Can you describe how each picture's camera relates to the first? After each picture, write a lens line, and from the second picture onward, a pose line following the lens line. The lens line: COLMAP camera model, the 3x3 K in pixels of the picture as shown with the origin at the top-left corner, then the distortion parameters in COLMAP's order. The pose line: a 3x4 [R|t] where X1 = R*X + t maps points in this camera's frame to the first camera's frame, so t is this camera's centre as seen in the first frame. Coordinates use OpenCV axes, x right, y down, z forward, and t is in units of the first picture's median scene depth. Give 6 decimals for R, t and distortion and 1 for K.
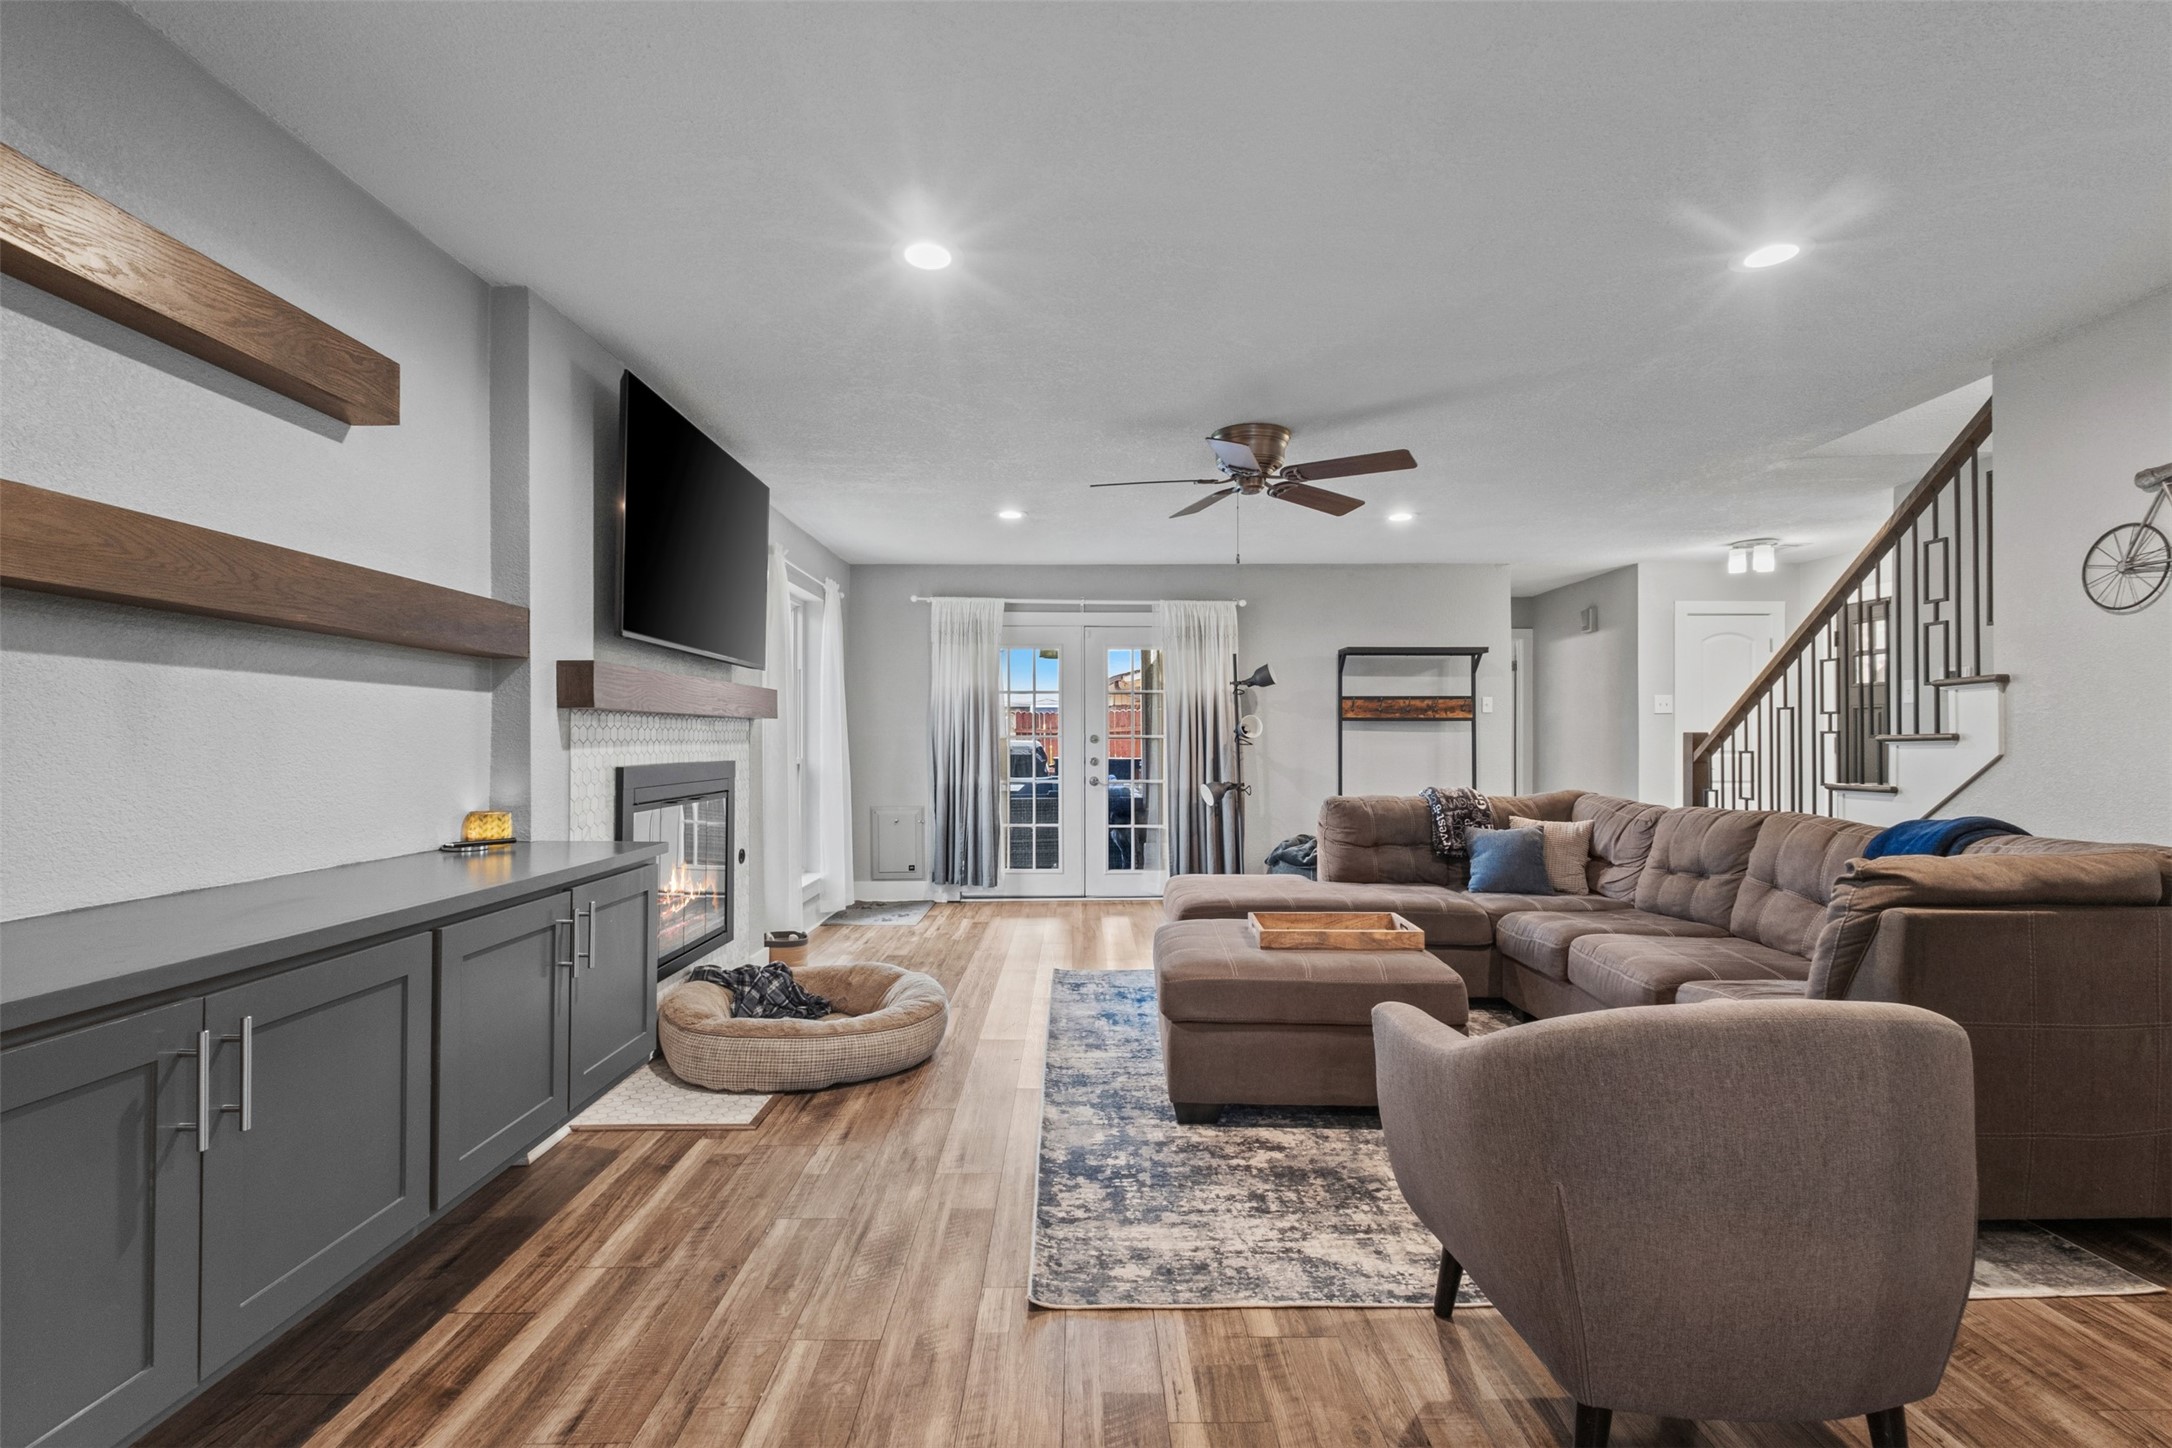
lens RADIAL K [[999.3, 0, 1089.9], [0, 999.3, 741.7], [0, 0, 1]] dist [0.002295, 0.000732]
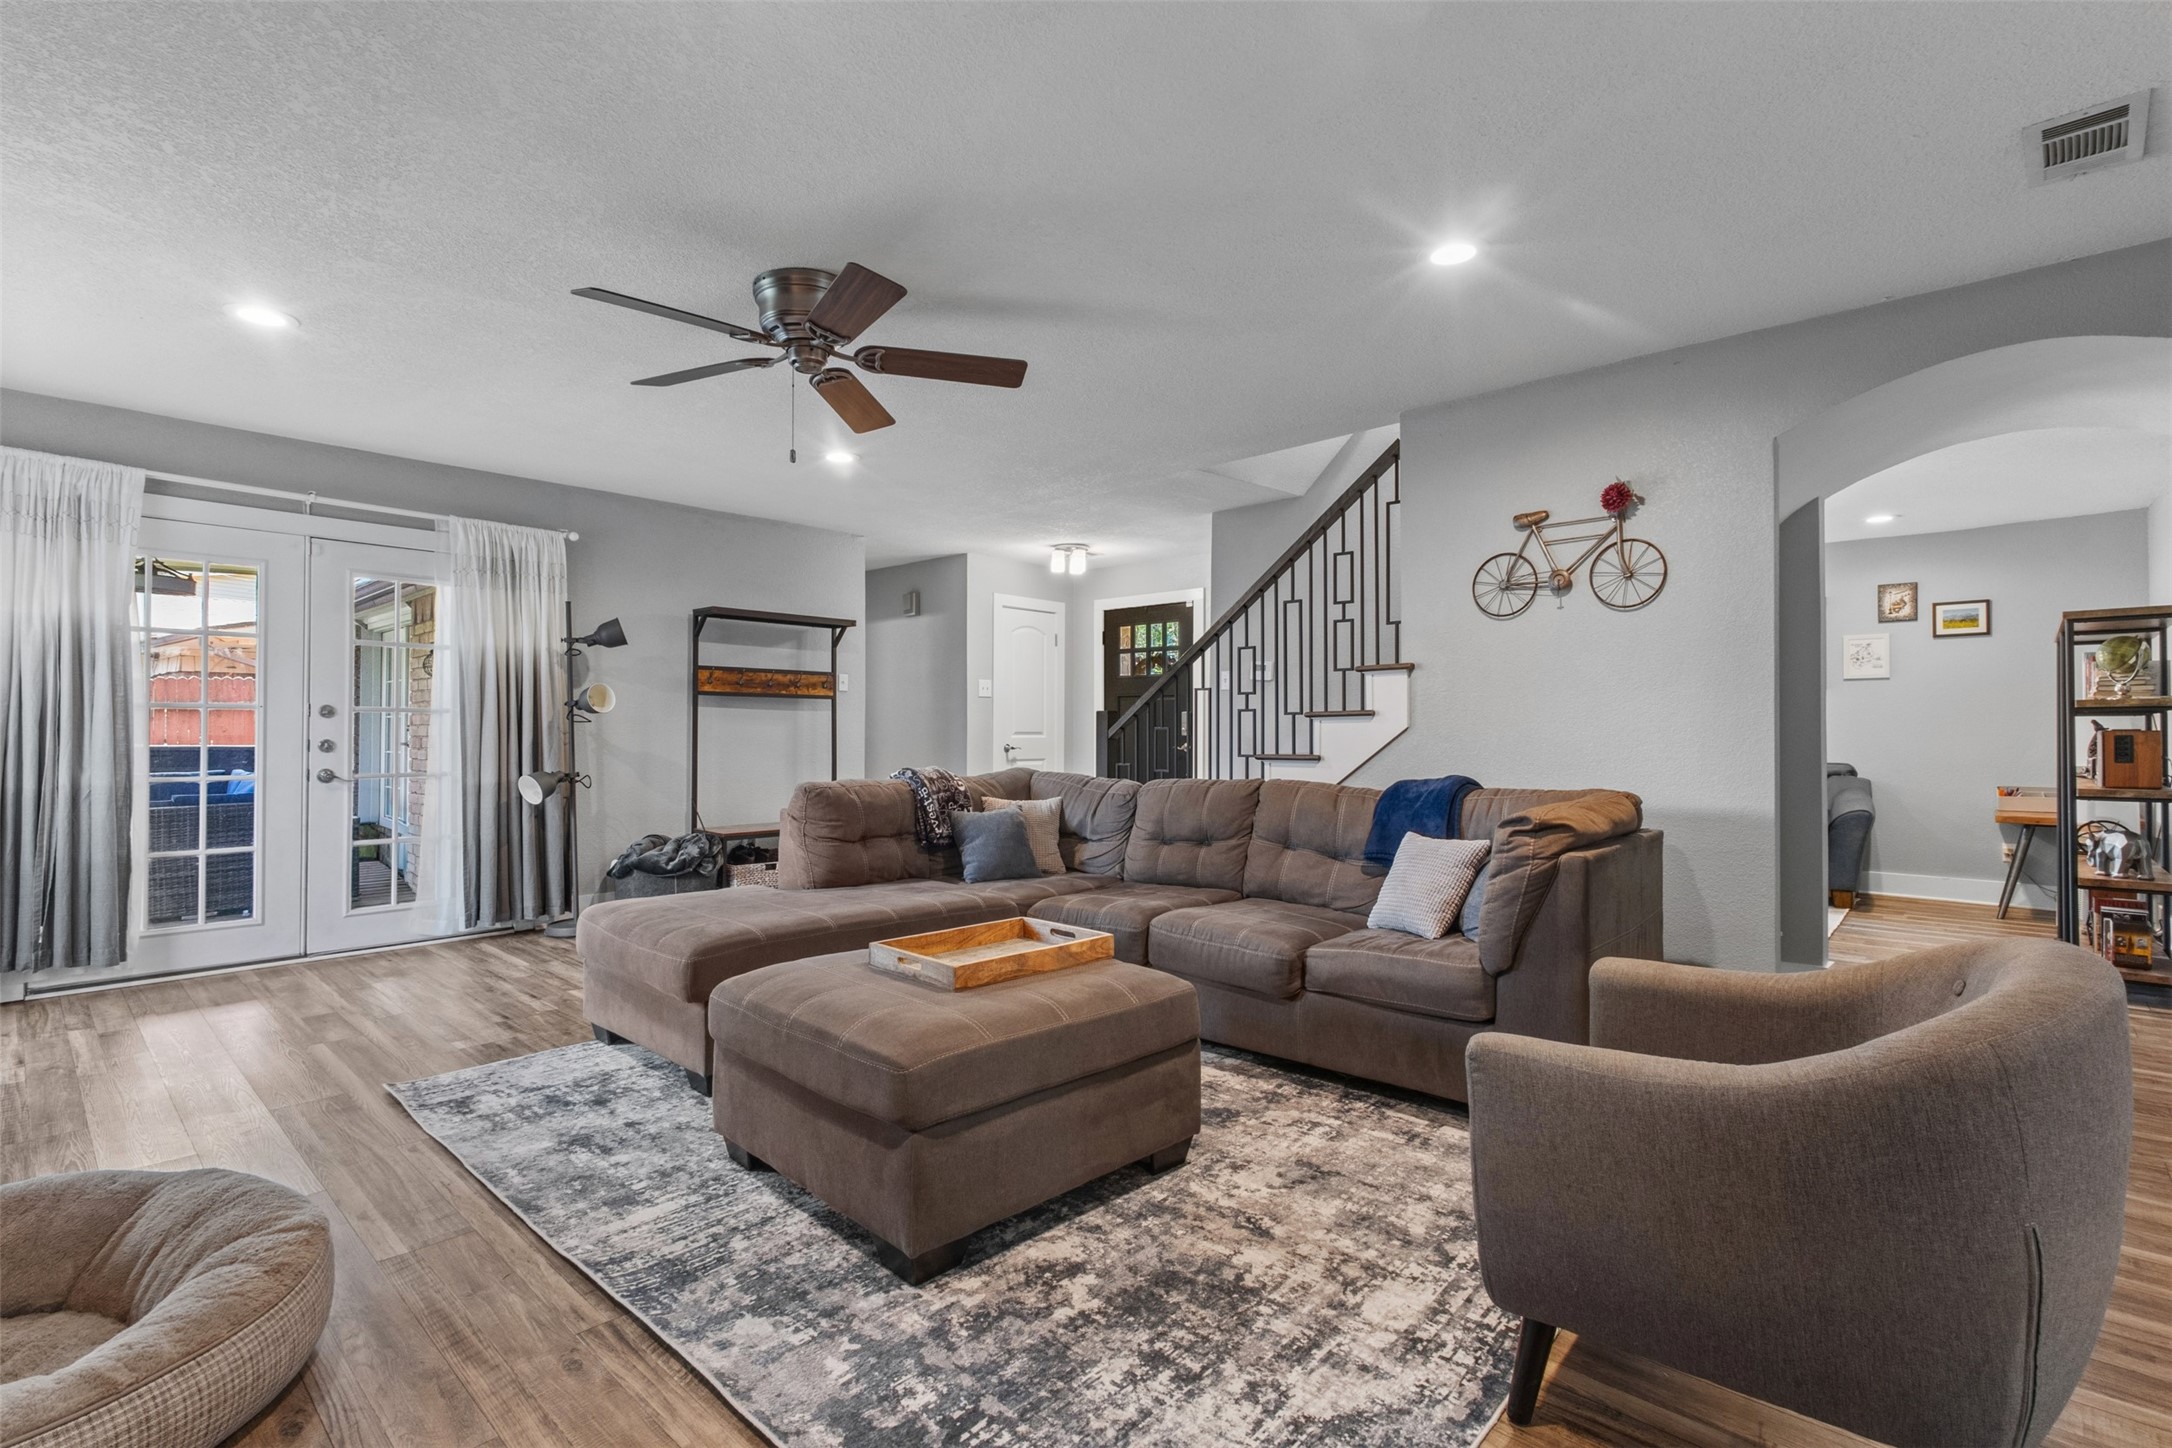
lens RADIAL K [[999.3, 0, 1074.9], [0, 999.3, 718.4], [0, 0, 1]] dist [0.002295, 0.000732]
pose [[0.691141, 0.012915, 0.722605, -0.275482], [-0.002929, 0.999882, -0.015070, 0.021695], [-0.722714, 0.008299, 0.691097, 0.420766]]
